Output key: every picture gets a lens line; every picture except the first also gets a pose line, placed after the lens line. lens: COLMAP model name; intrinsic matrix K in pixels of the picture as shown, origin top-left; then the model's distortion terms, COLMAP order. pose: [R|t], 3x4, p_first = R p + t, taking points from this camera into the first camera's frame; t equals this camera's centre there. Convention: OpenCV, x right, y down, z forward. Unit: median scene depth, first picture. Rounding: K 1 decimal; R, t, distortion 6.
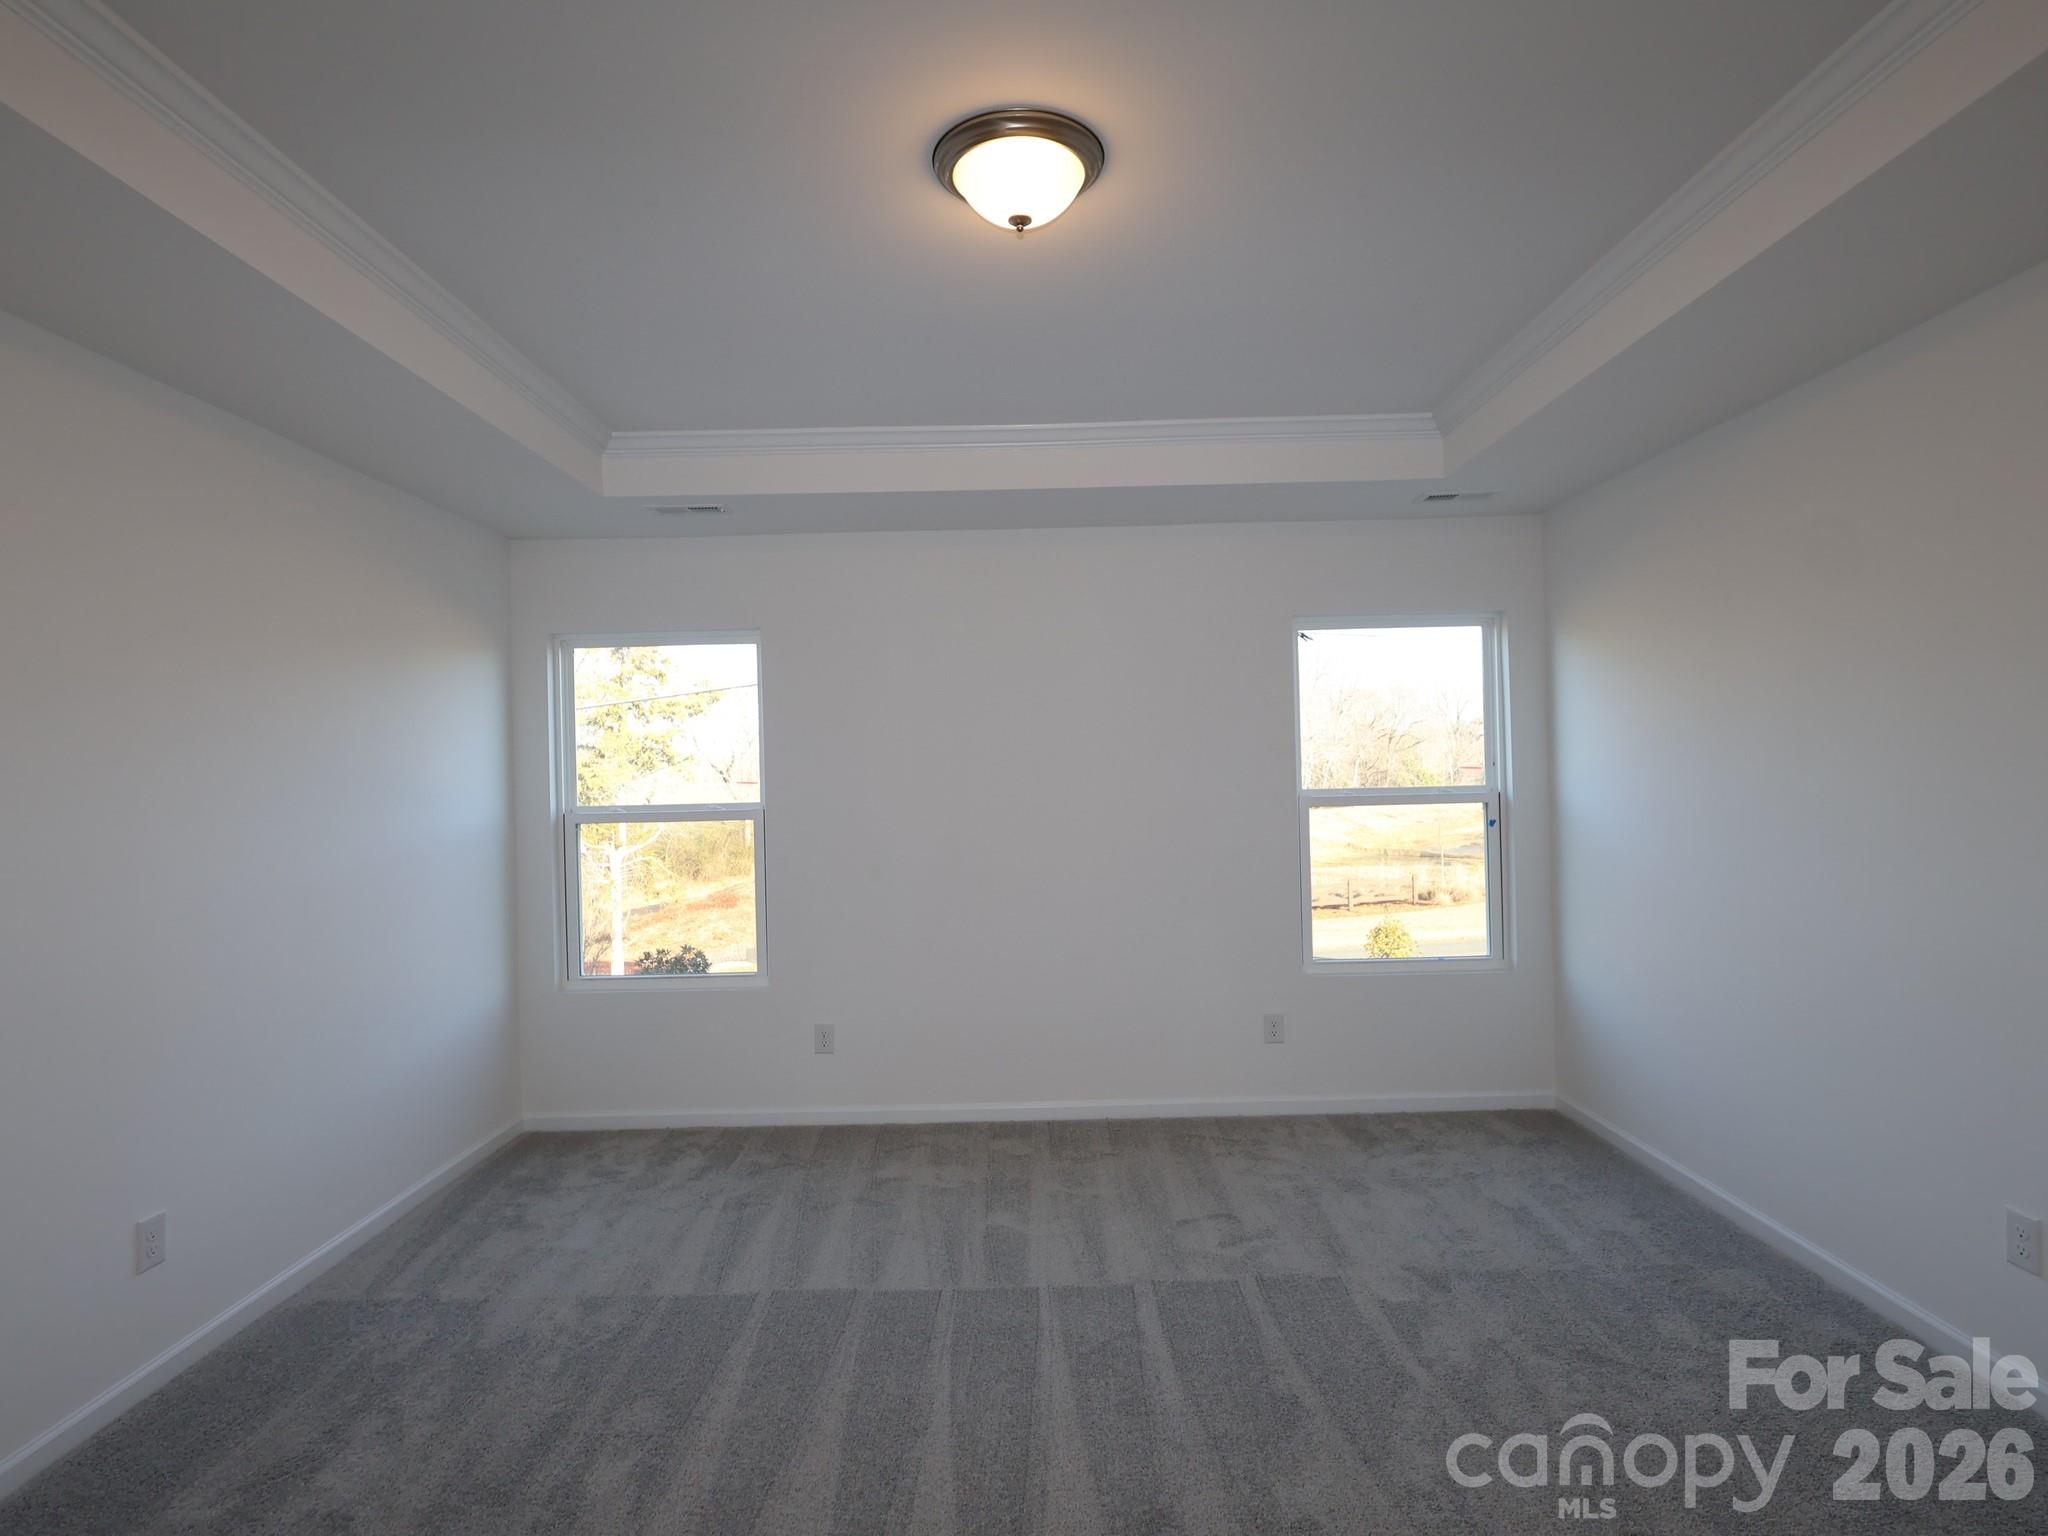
lens RADIAL K [[1062.8, 0, 1024.0], [0, 1062.8, 768.0], [0, 0, 1]] dist [-0.020280, -0.000783]
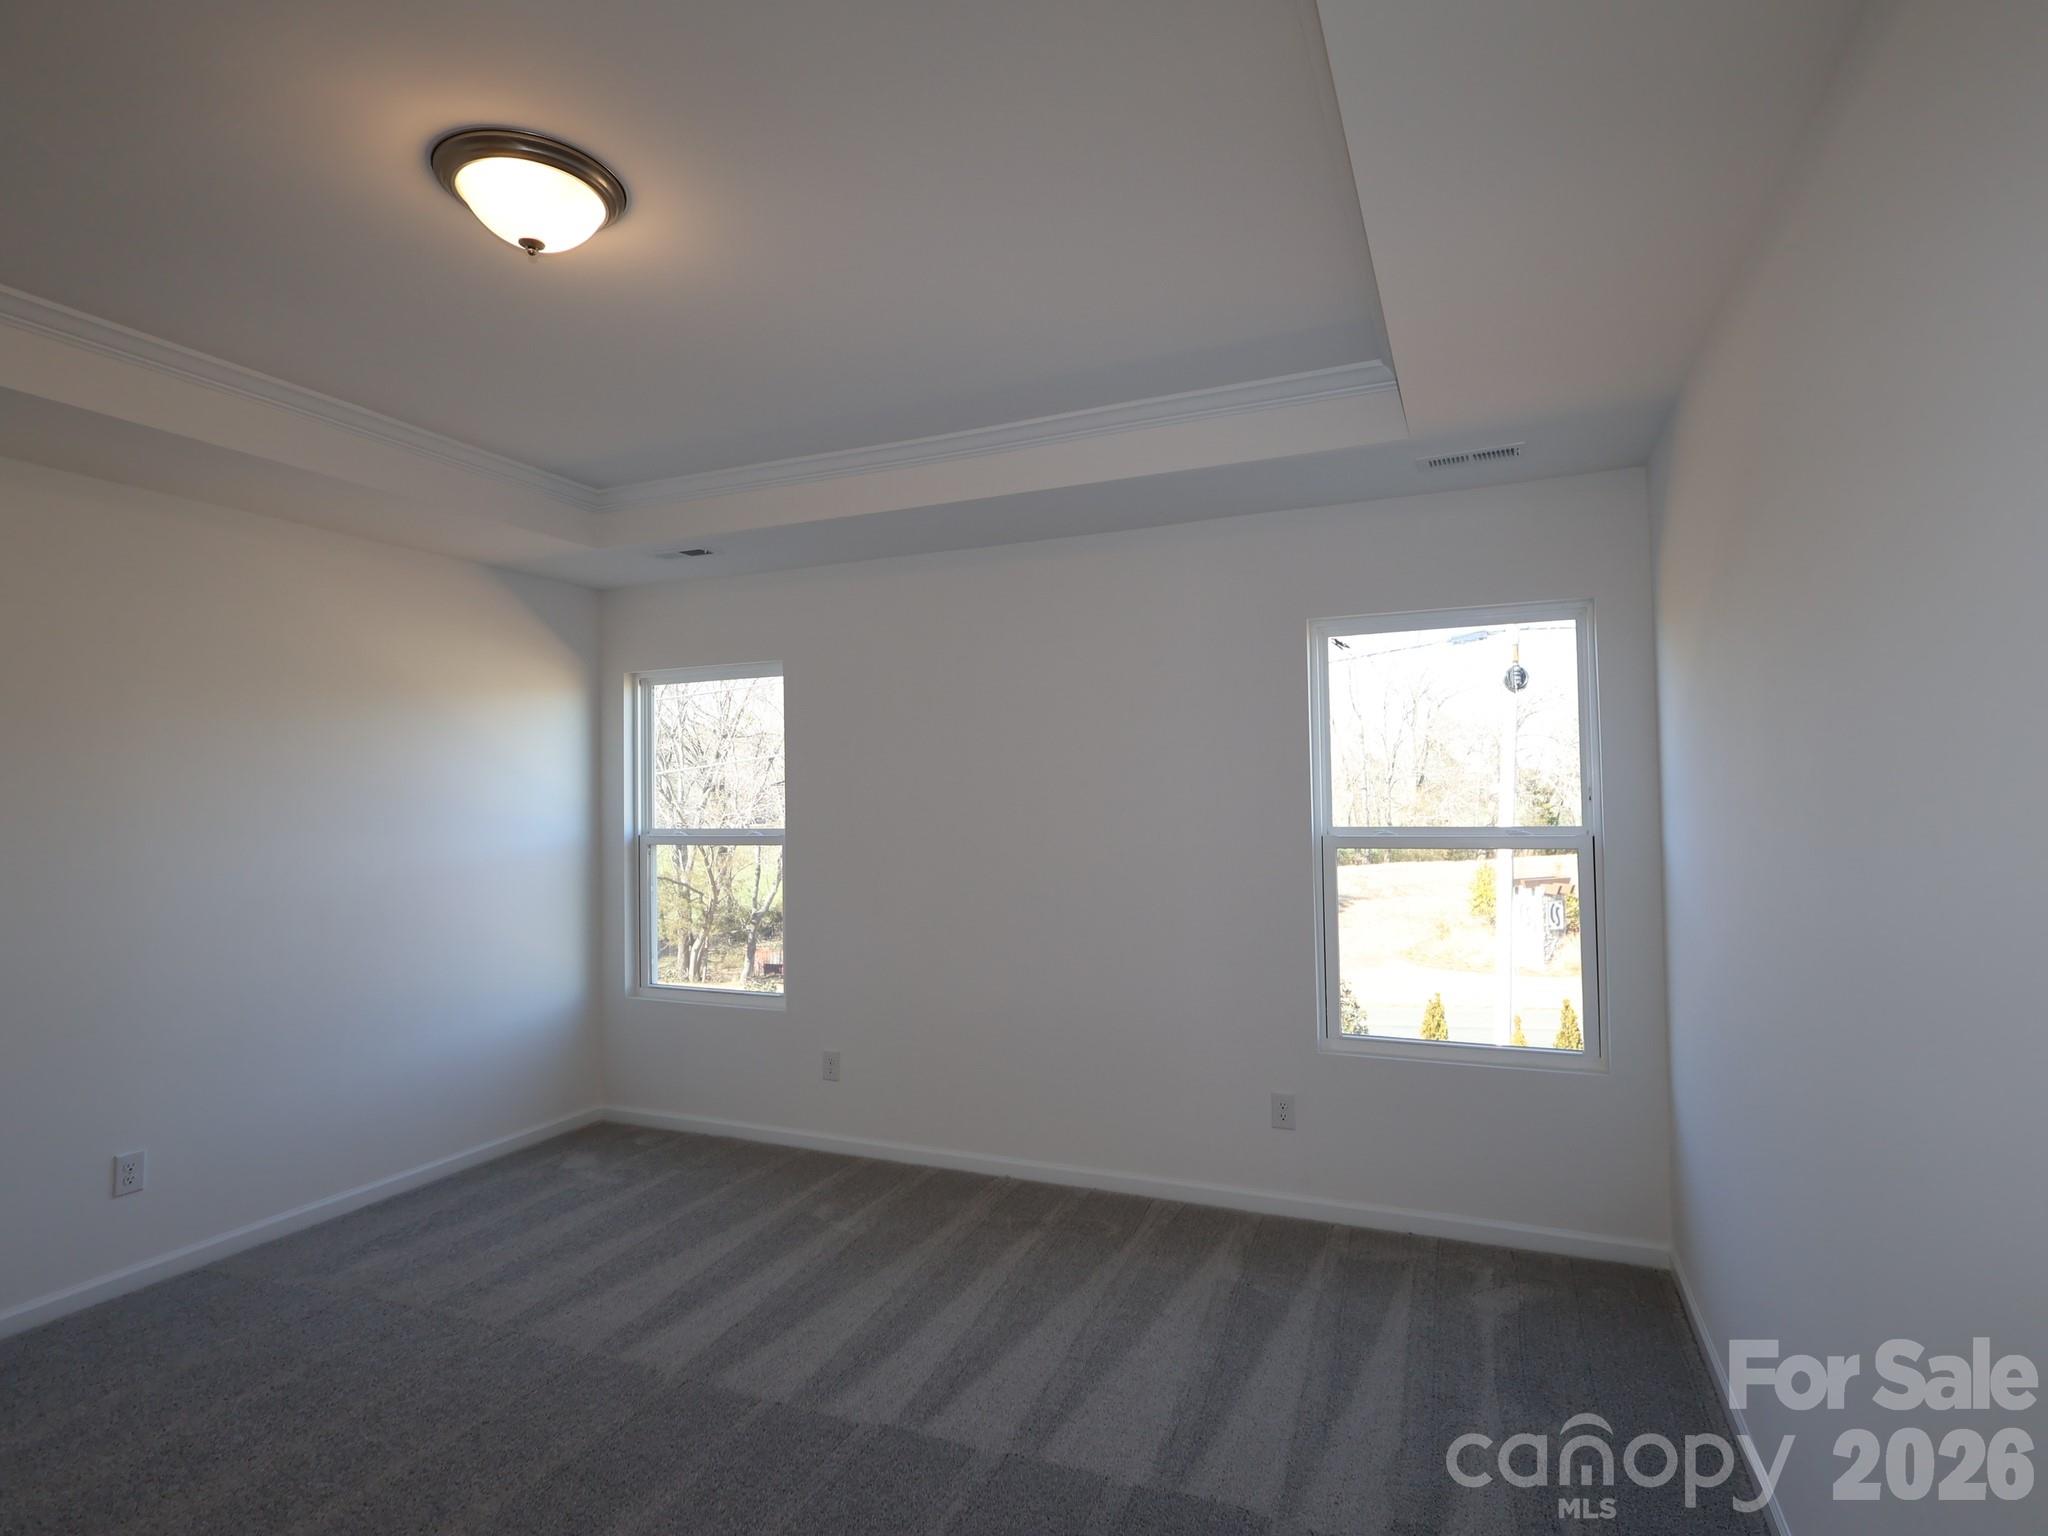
lens RADIAL K [[1066.6, 0, 1021.2], [0, 1066.6, 762.5], [0, 0, 1]] dist [-0.004005, 0.001046]
pose [[0.920818, -0.002245, -0.389987, 0.369361], [-0.008401, 0.999637, -0.025589, -0.006936], [0.389903, 0.026839, 0.920465, 0.133741]]
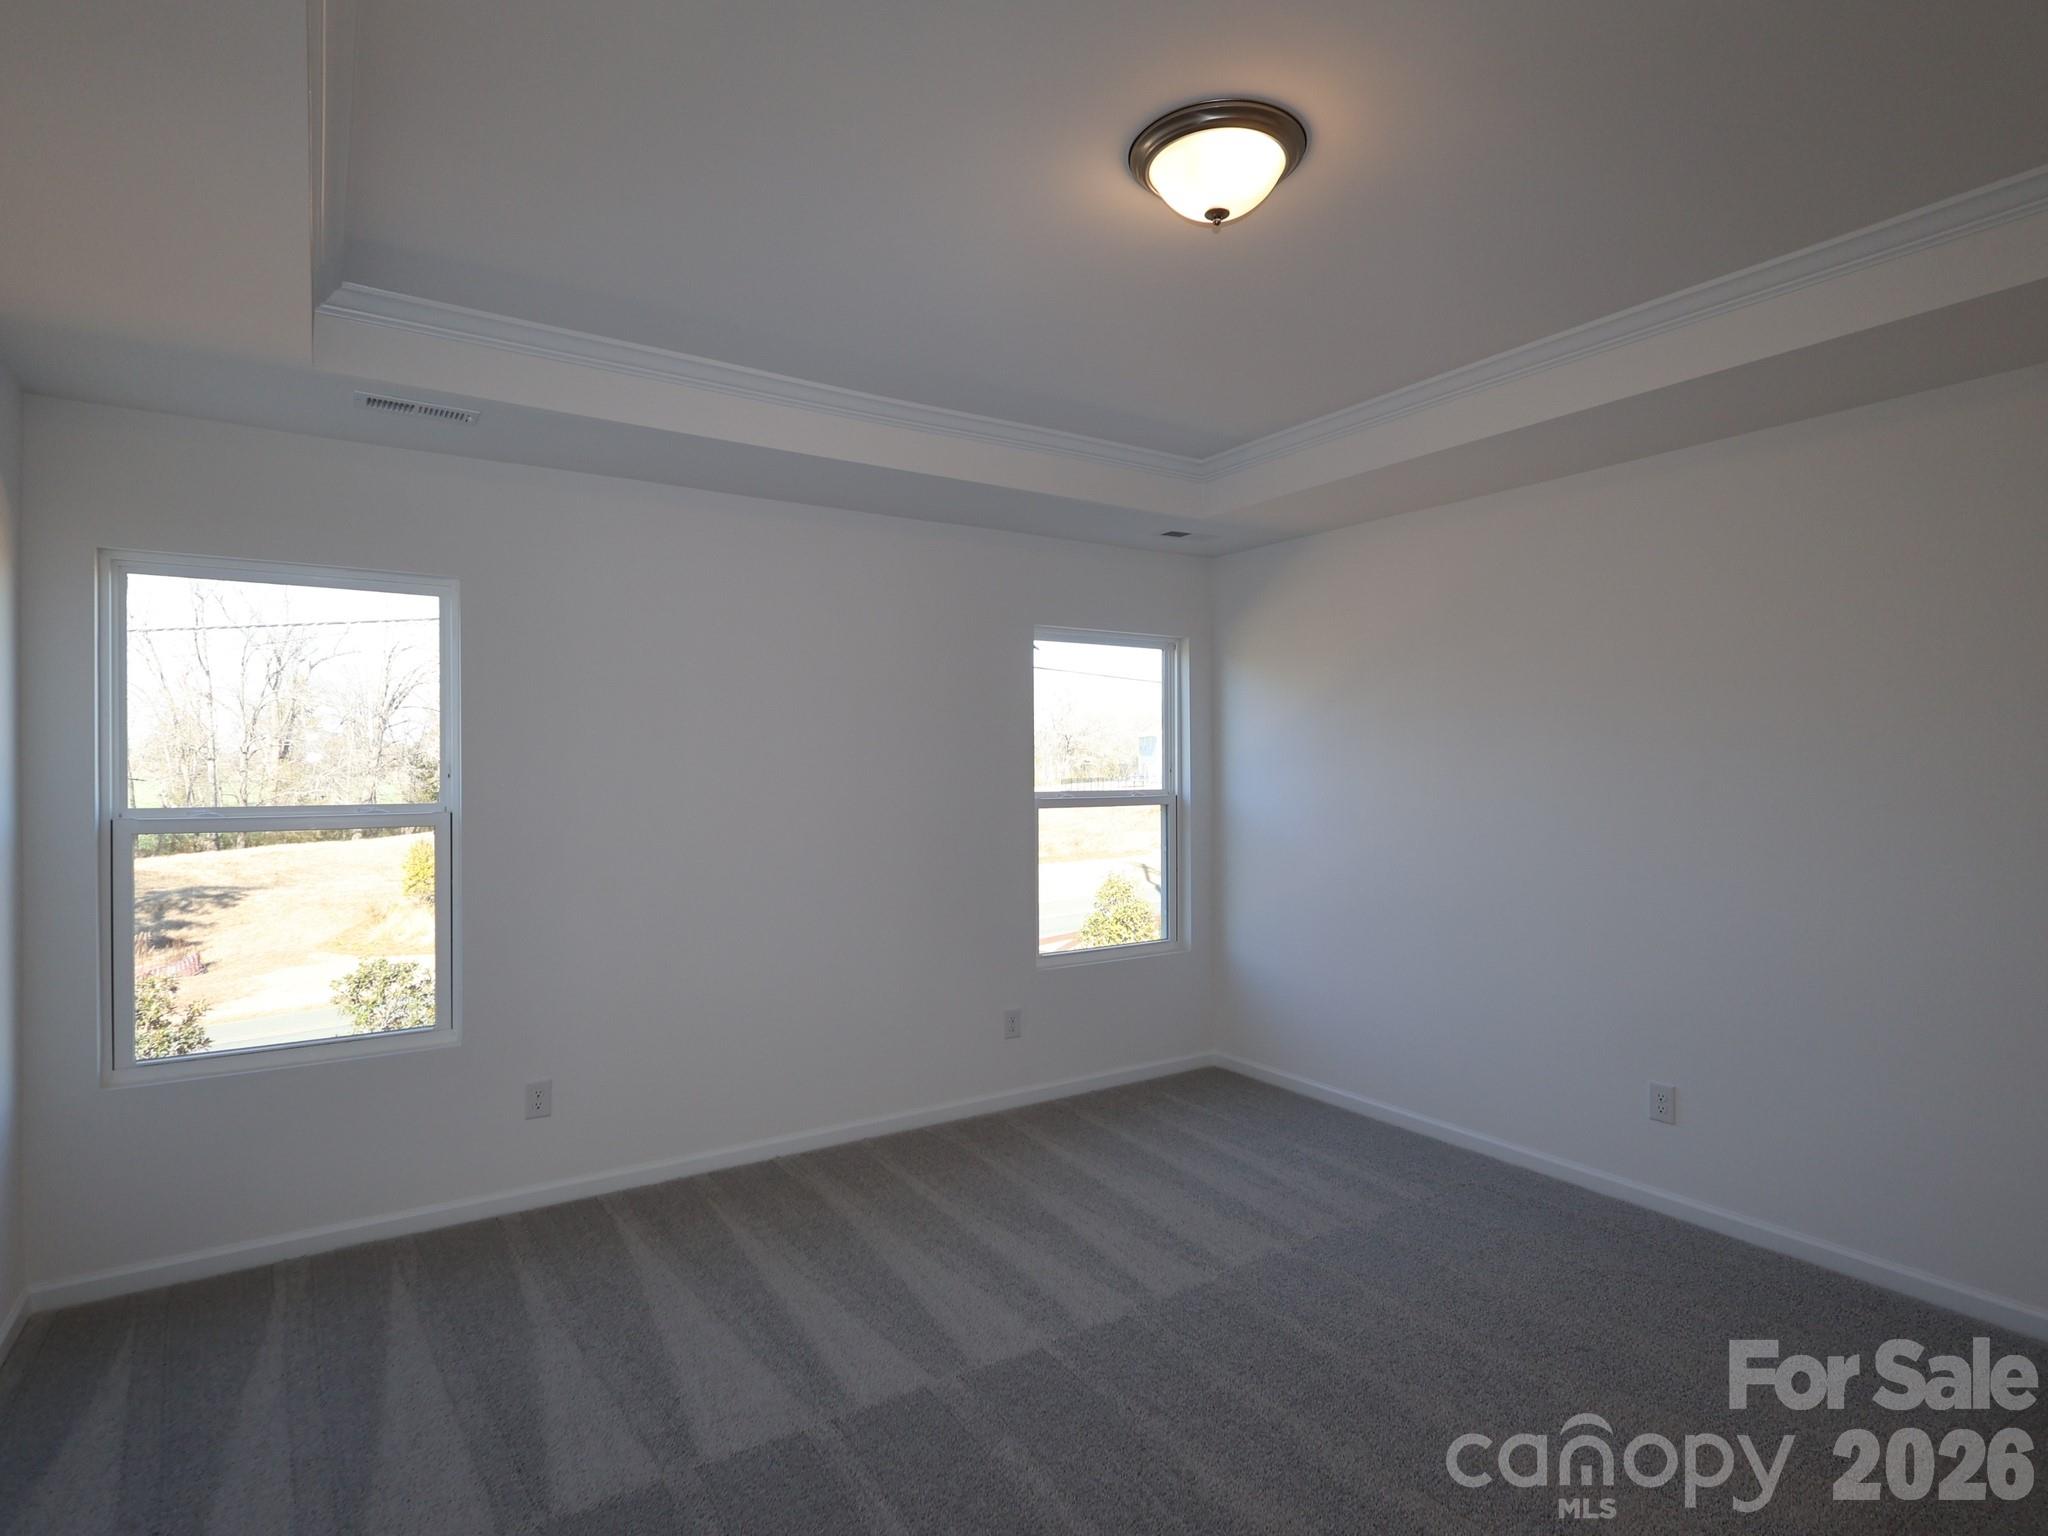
lens RADIAL K [[1066.6, 0, 1021.2], [0, 1066.6, 762.5], [0, 0, 1]] dist [-0.004005, 0.001046]
pose [[0.833997, 0.022713, 0.551301, -0.331079], [-0.016974, 0.999736, -0.015511, 0.008084], [-0.551508, 0.003579, 0.834162, 0.128466]]
